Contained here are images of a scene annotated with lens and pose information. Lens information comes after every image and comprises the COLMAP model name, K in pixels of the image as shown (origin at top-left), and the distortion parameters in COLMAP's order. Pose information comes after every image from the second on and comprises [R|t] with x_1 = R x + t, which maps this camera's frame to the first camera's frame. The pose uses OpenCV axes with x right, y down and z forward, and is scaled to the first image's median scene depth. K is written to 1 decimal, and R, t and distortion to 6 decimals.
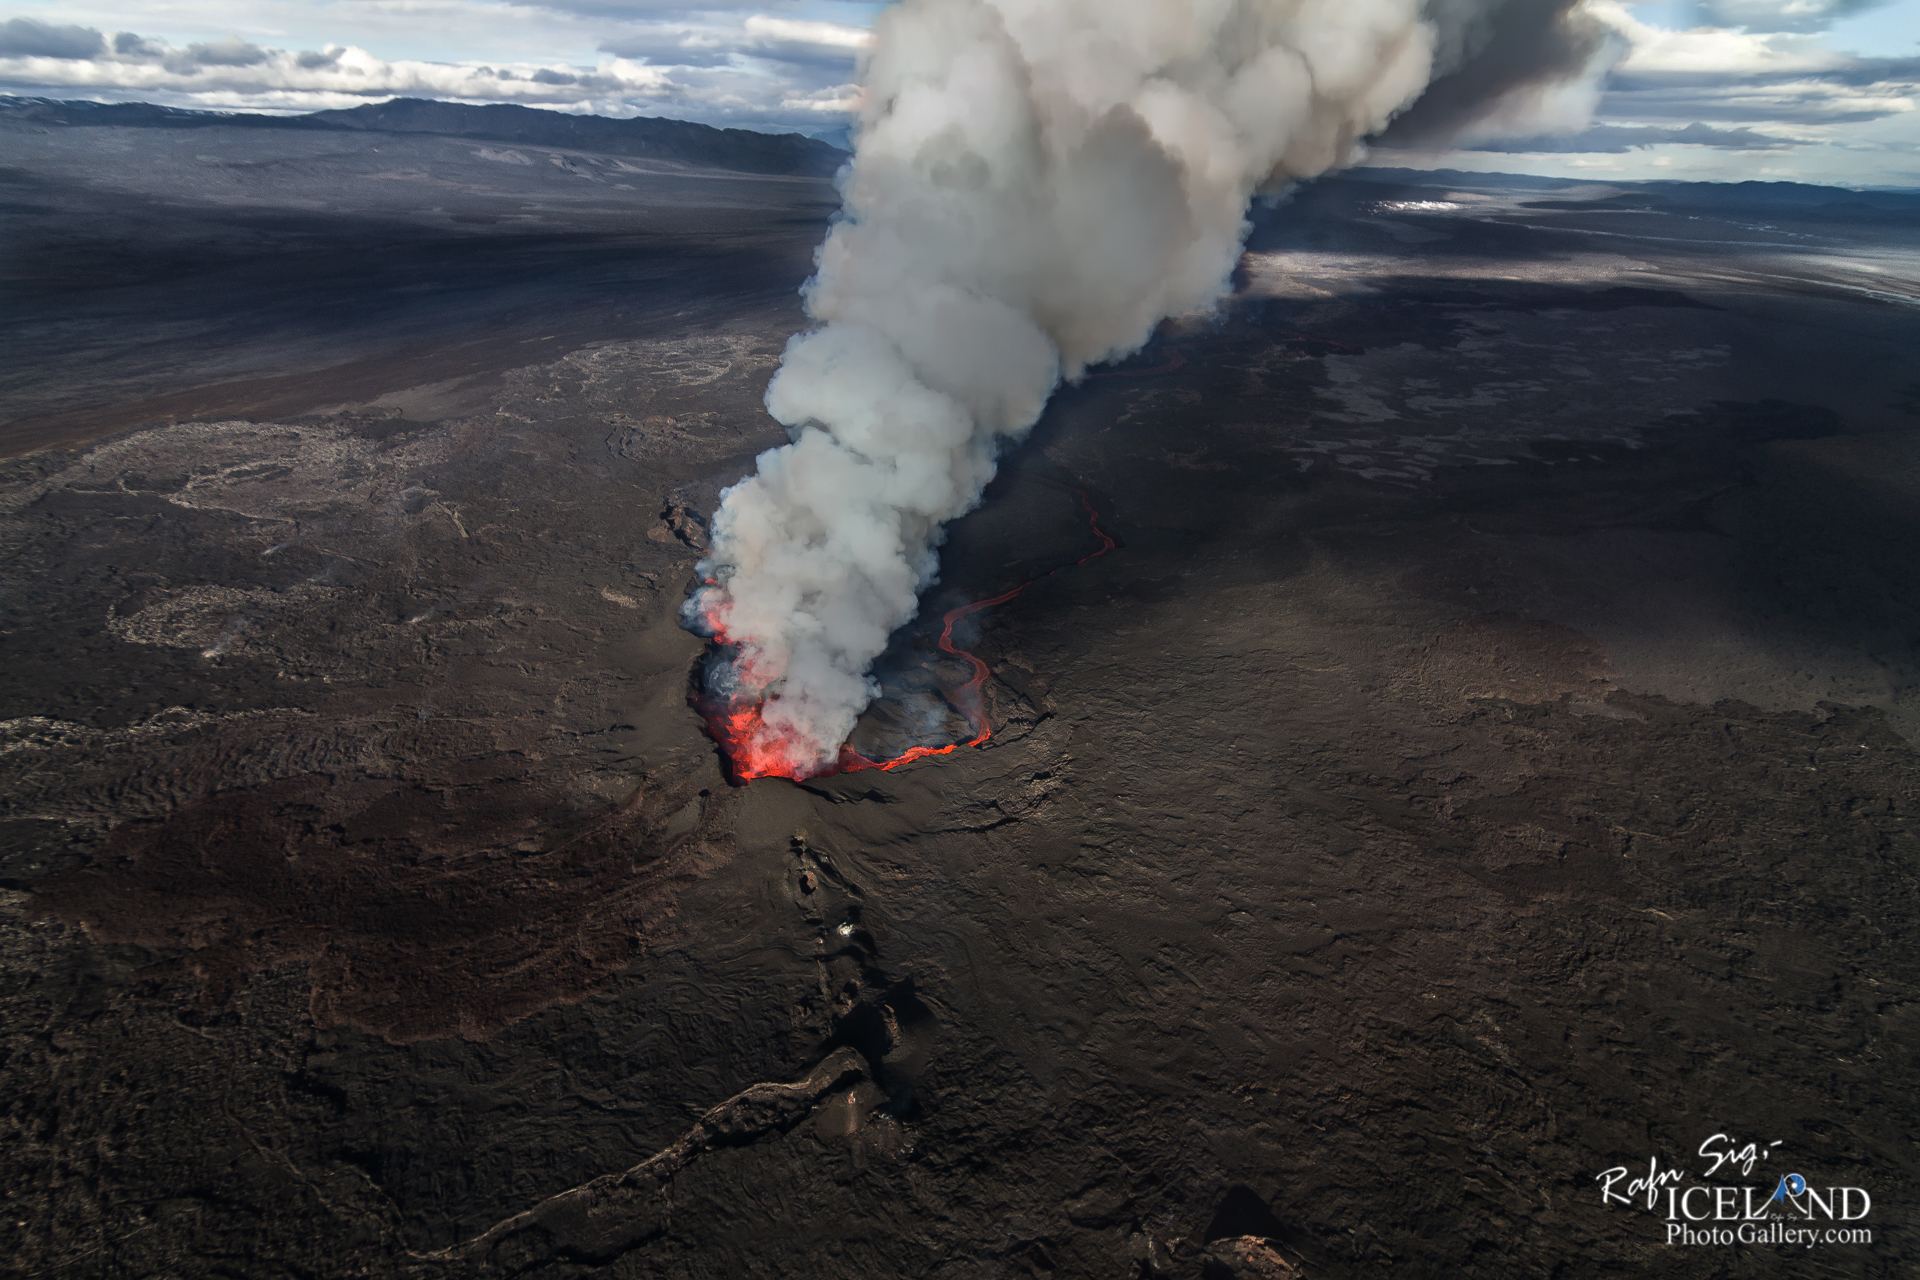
lens RADIAL K [[982.1, 0, 960.0], [0, 982.1, 640.0], [0, 0, 1]] dist [-0.000663, 0.001173]
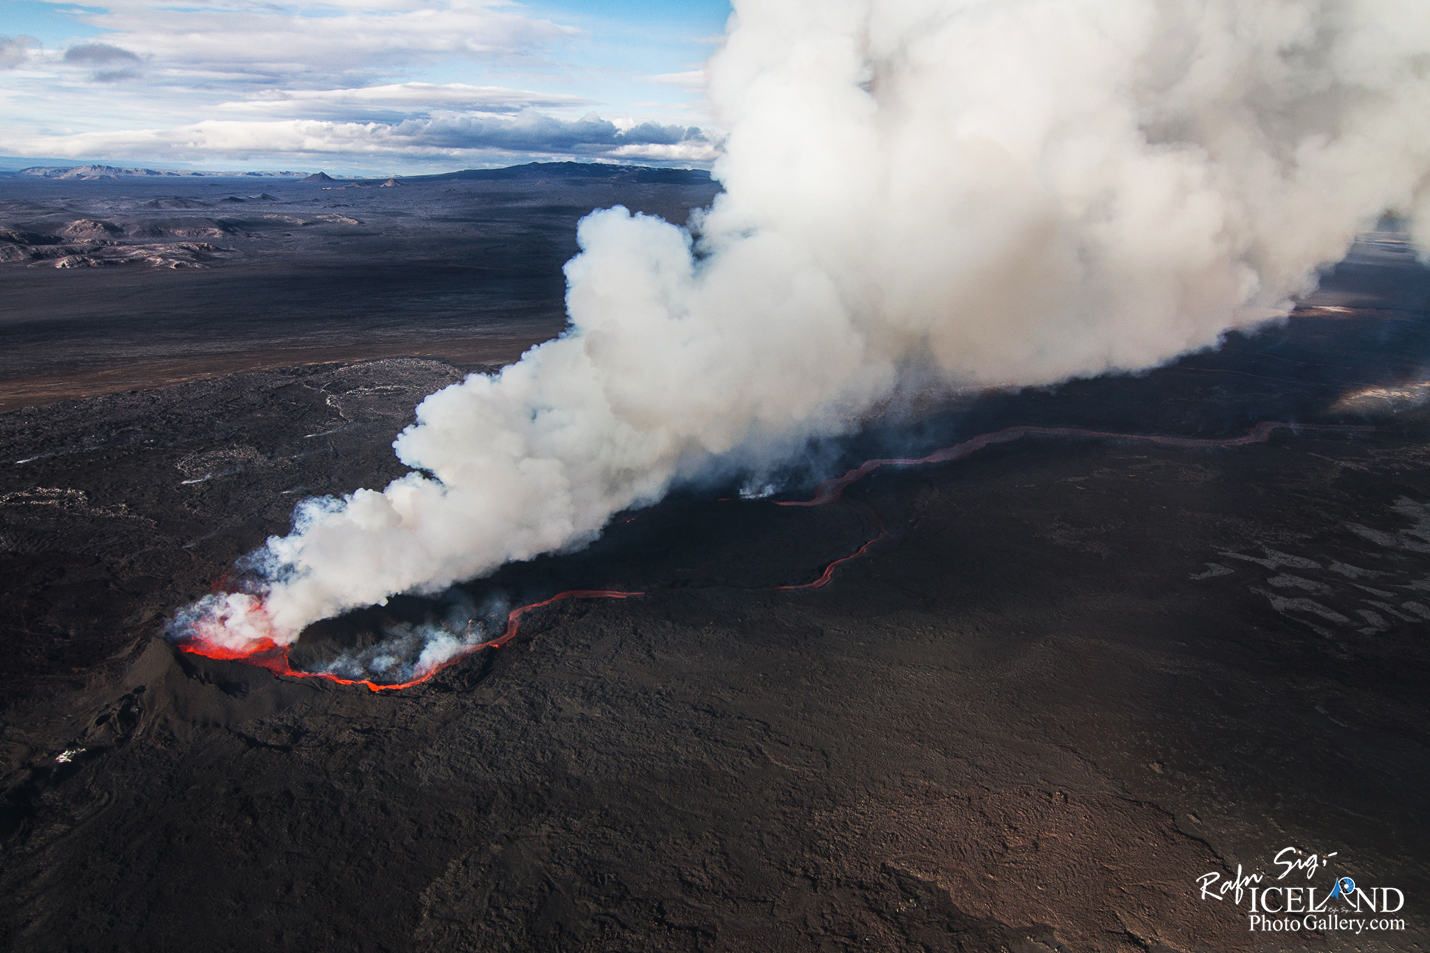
lens RADIAL K [[866.1, 0, 708.5], [0, 866.1, 476.9], [0, 0, 1]] dist [-0.000194, -0.016401]
pose [[0.792288, 0.201550, -0.575897, 0.979909], [-0.290109, 0.954786, -0.064965, -0.200249], [0.536765, 0.218543, 0.814937, 0.385070]]
